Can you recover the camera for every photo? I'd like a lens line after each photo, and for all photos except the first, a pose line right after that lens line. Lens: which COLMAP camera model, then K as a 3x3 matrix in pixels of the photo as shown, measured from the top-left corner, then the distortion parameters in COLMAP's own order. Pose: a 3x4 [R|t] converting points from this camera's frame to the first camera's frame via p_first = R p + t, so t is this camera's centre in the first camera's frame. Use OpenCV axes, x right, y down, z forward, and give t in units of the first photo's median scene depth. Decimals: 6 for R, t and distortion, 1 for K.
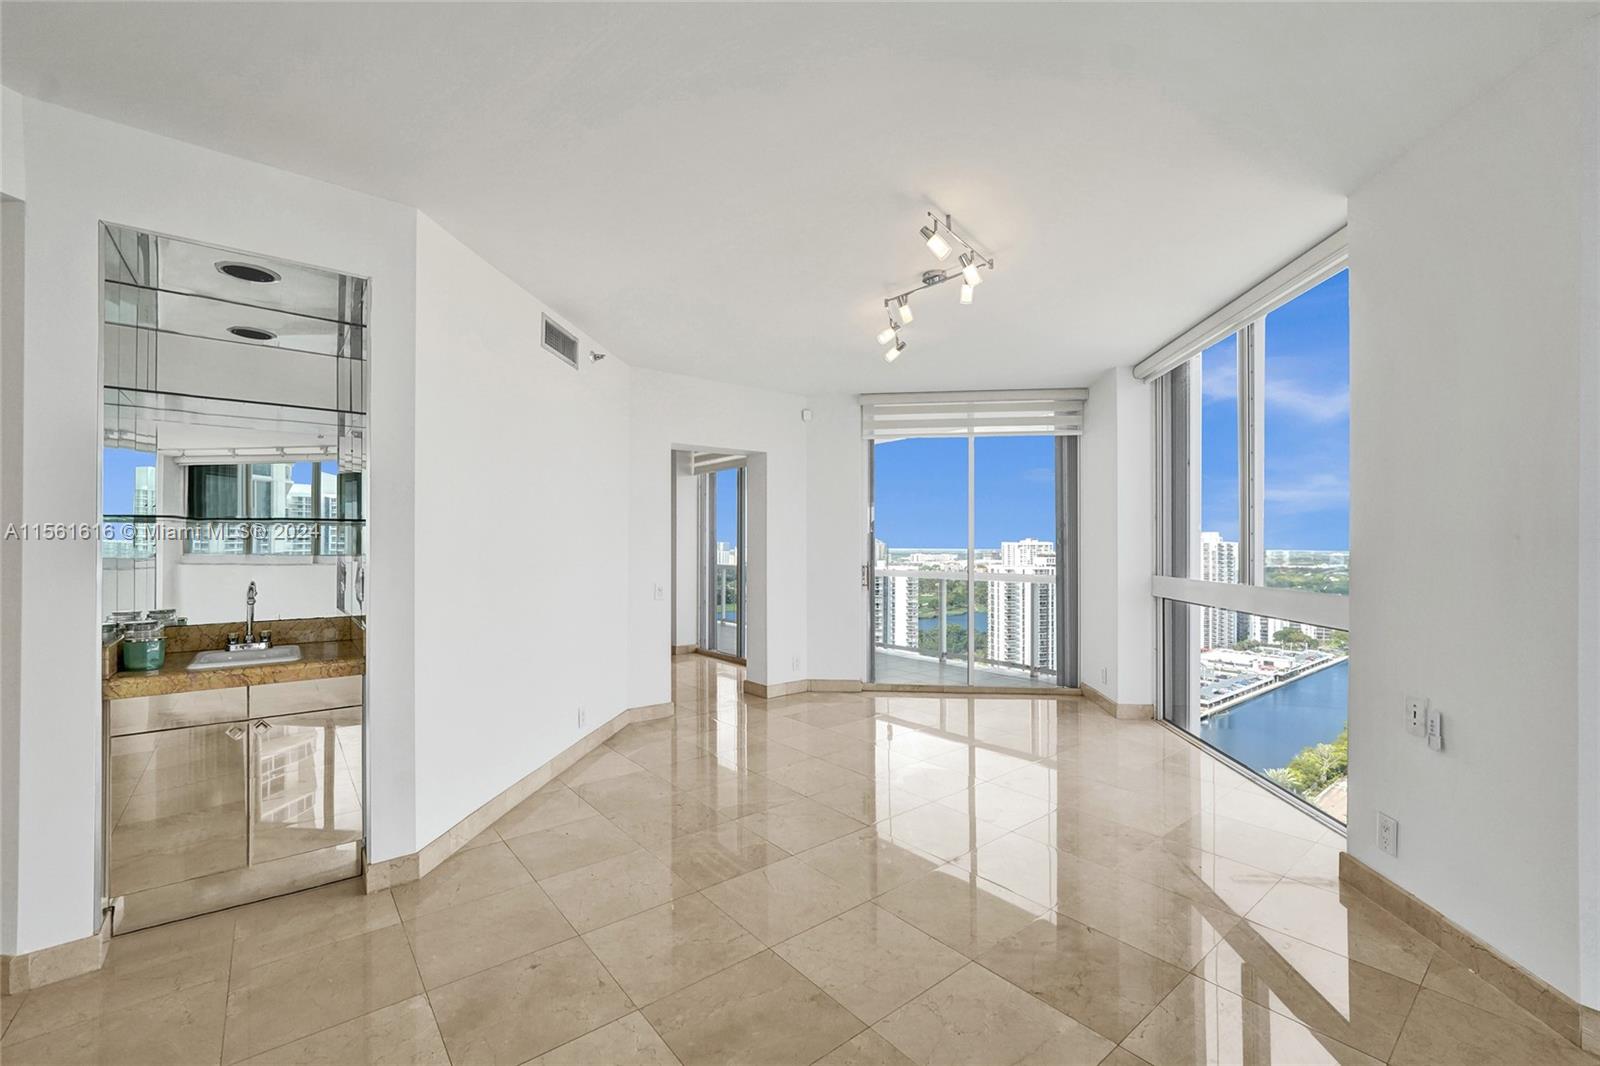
lens RADIAL K [[661.7, 0, 794.2], [0, 661.7, 540.7], [0, 0, 1]] dist [-0.005102, 0.000047]
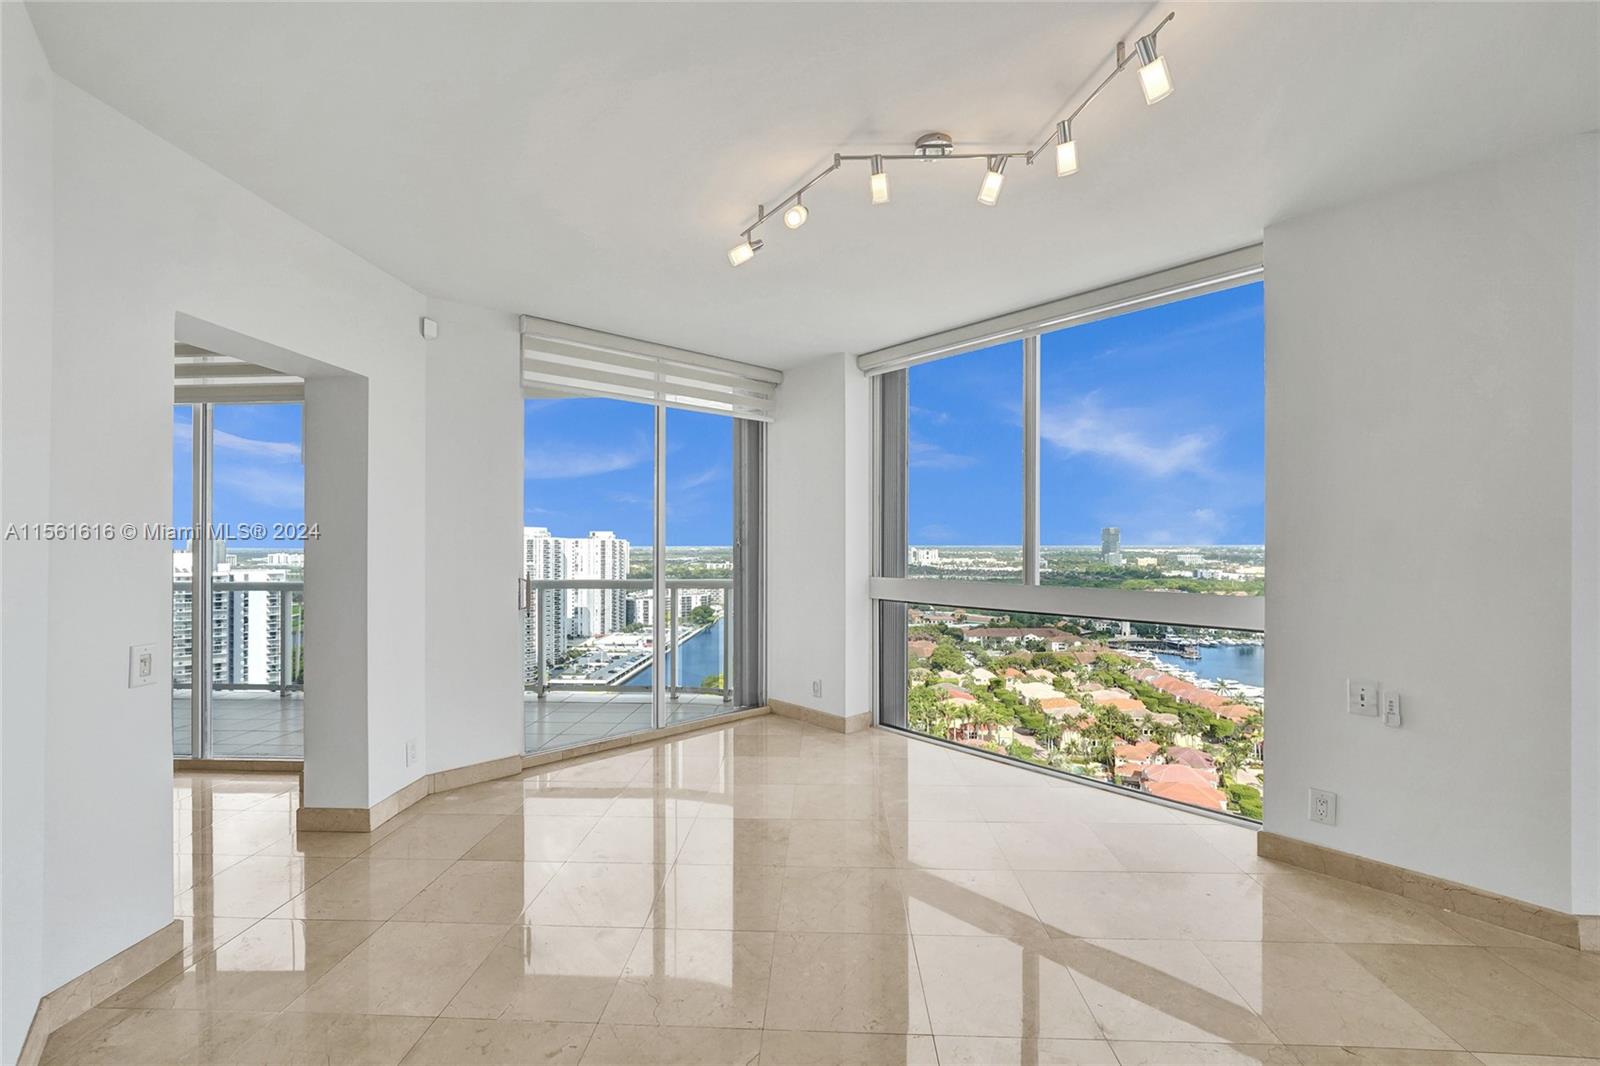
lens RADIAL K [[661.7, 0, 794.2], [0, 661.7, 540.7], [0, 0, 1]] dist [-0.005102, 0.000047]
pose [[0.661100, -0.000303, 0.750298, -0.210779], [-0.002773, 0.999992, 0.002846, -0.002601], [-0.750293, -0.003962, 0.661094, 0.371812]]
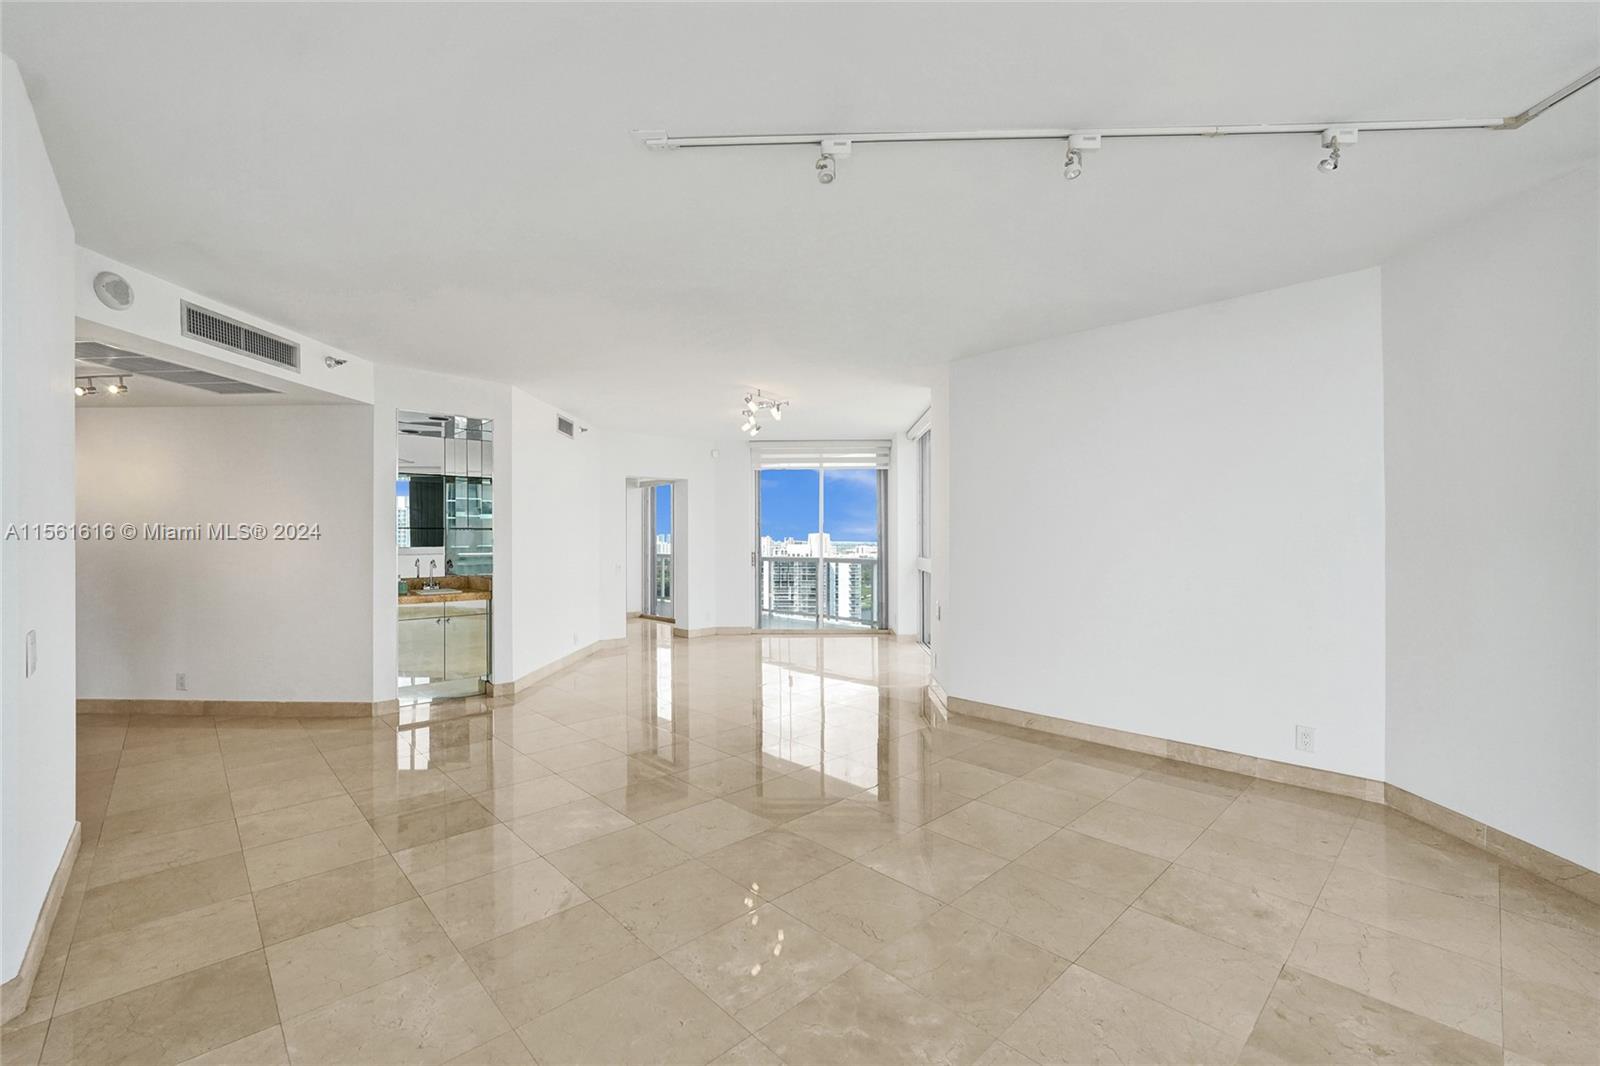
lens RADIAL K [[661.7, 0, 794.2], [0, 661.7, 540.7], [0, 0, 1]] dist [-0.005102, 0.000047]
pose [[0.996520, -0.001595, 0.083344, 0.074137], [0.000665, 0.999937, 0.011186, -0.007107], [-0.083357, -0.011092, 0.996458, -0.543439]]
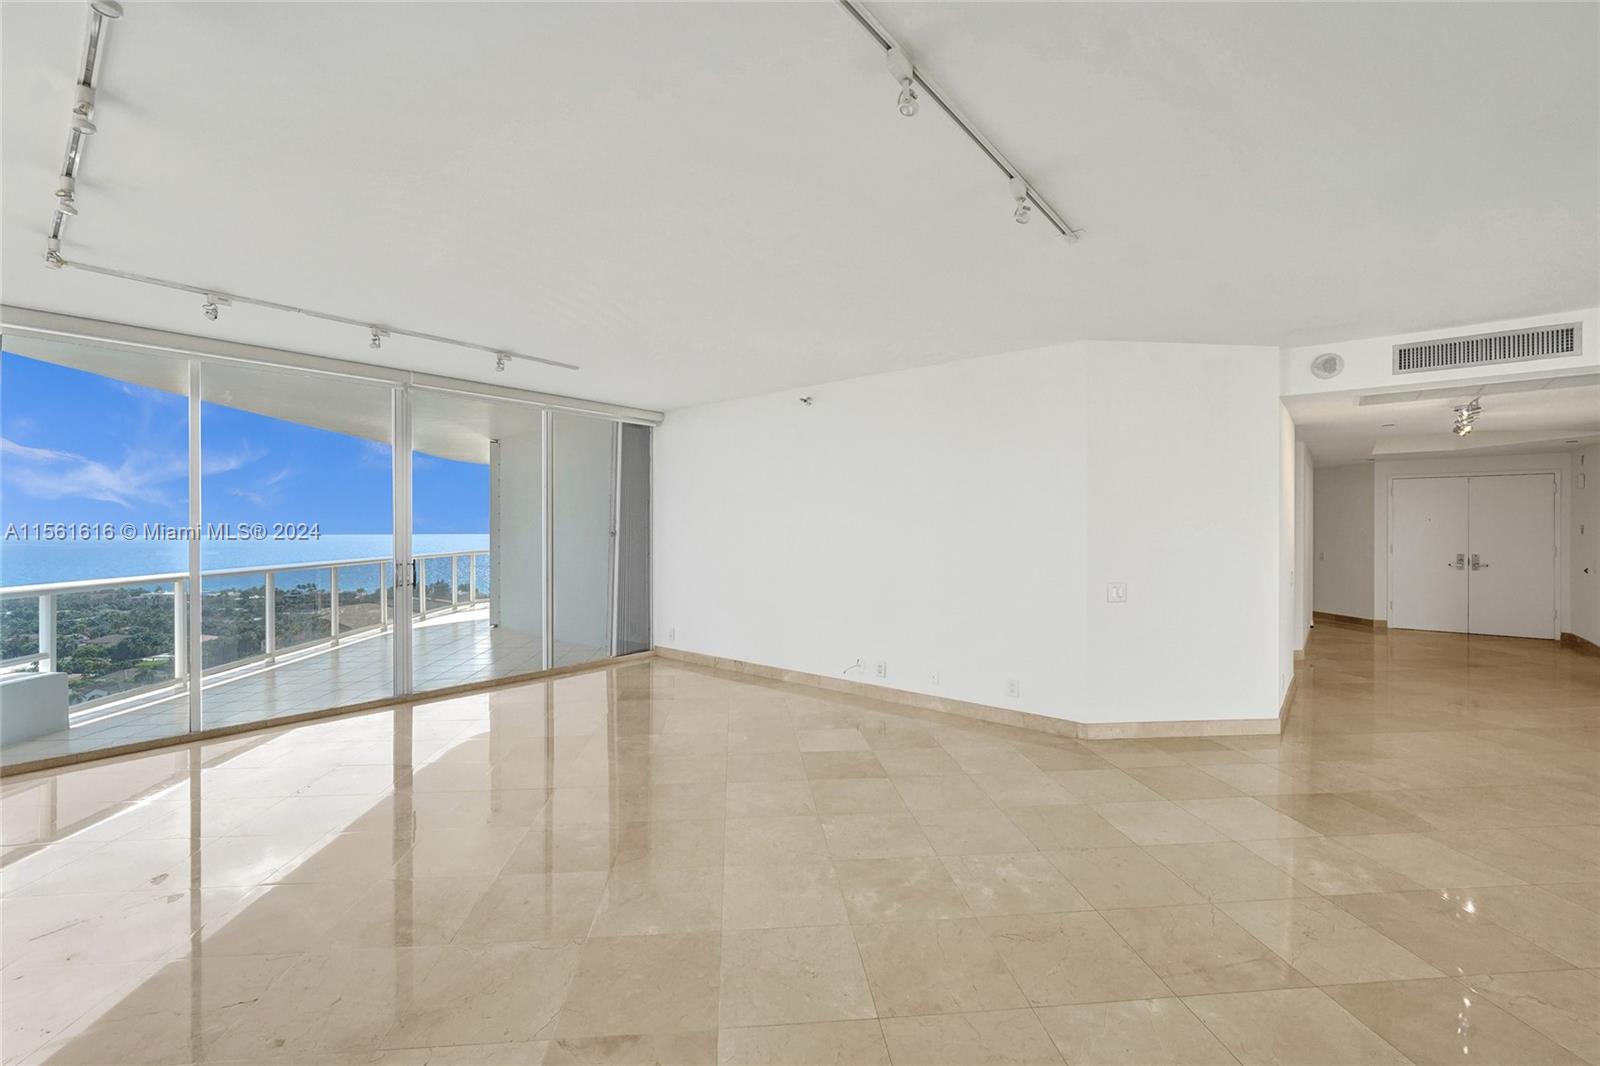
lens RADIAL K [[670.6, 0, 800.9], [0, 670.6, 528.8], [0, 0, 1]] dist [-0.002903, 0.000063]
pose [[-0.538322, 0.002509, -0.842736, 0.537184], [0.005672, 0.999984, -0.000646, -0.018038], [0.842720, -0.005127, -0.538327, -0.072977]]
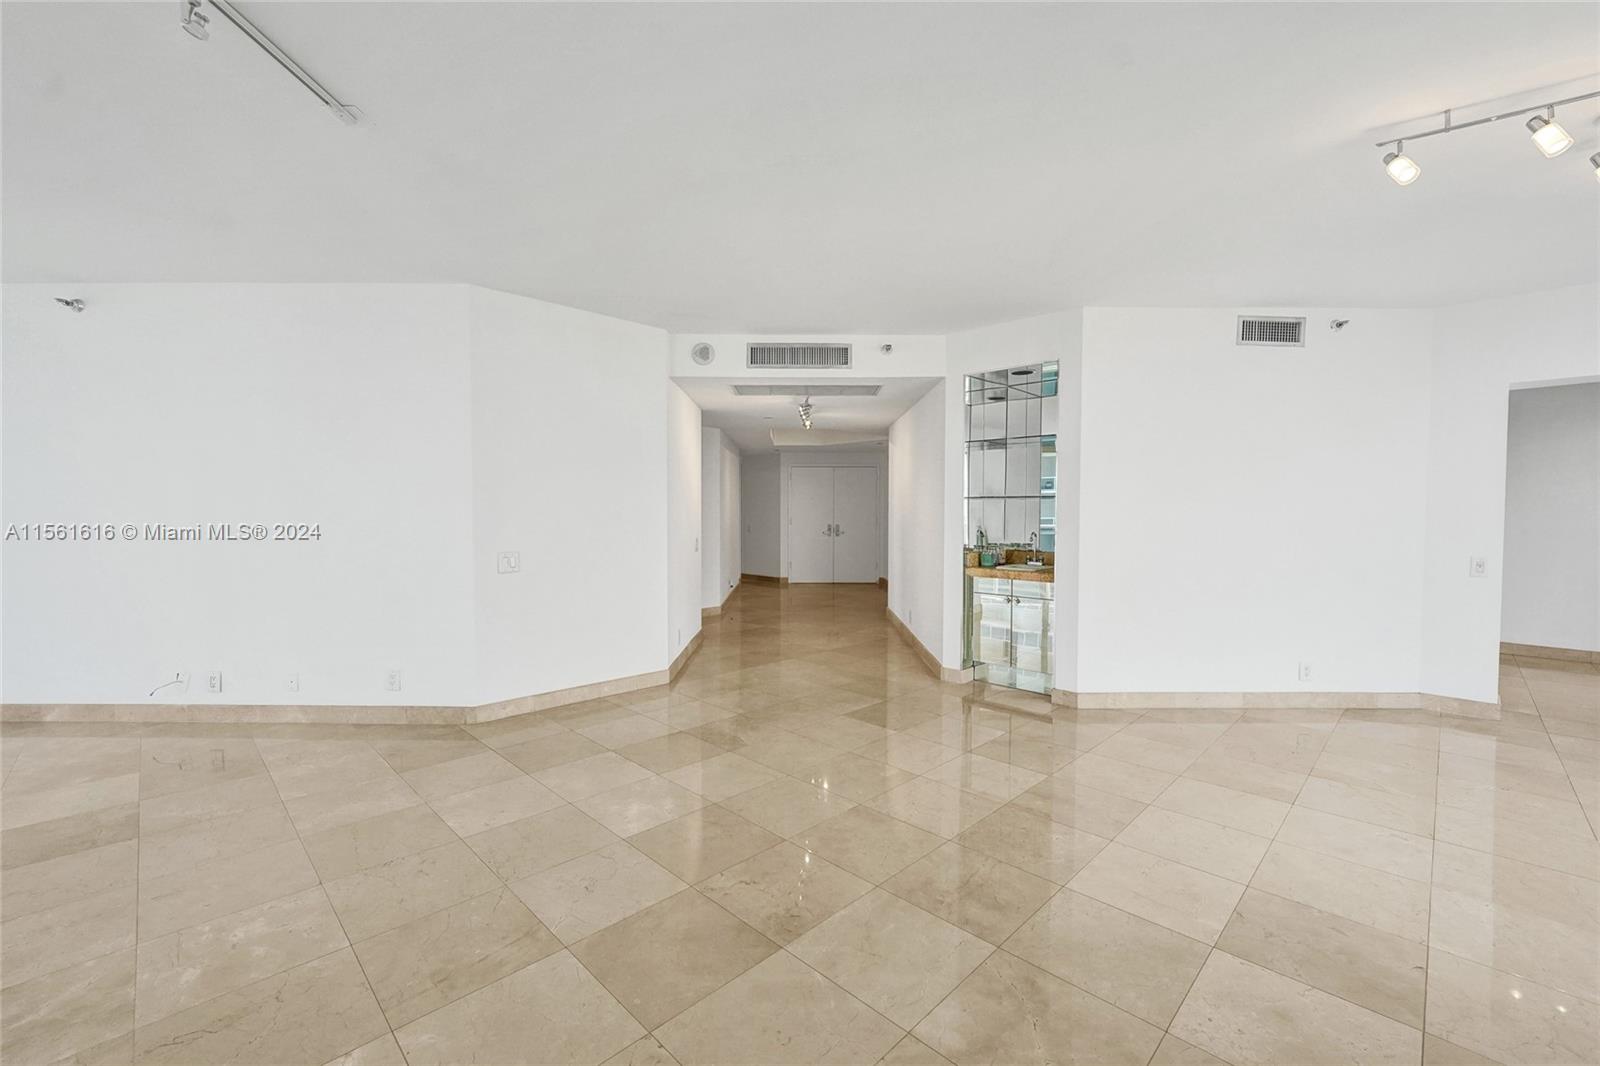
lens RADIAL K [[659.0, 0, 800.0], [0, 659.0, 533.0], [0, 0, 1]] dist [-0.002230, 0.000178]
pose [[0.116348, 0.034723, -0.992601, 0.438829], [0.004570, 0.999359, 0.035495, 0.000328], [0.993198, -0.008666, 0.116115, 0.045079]]
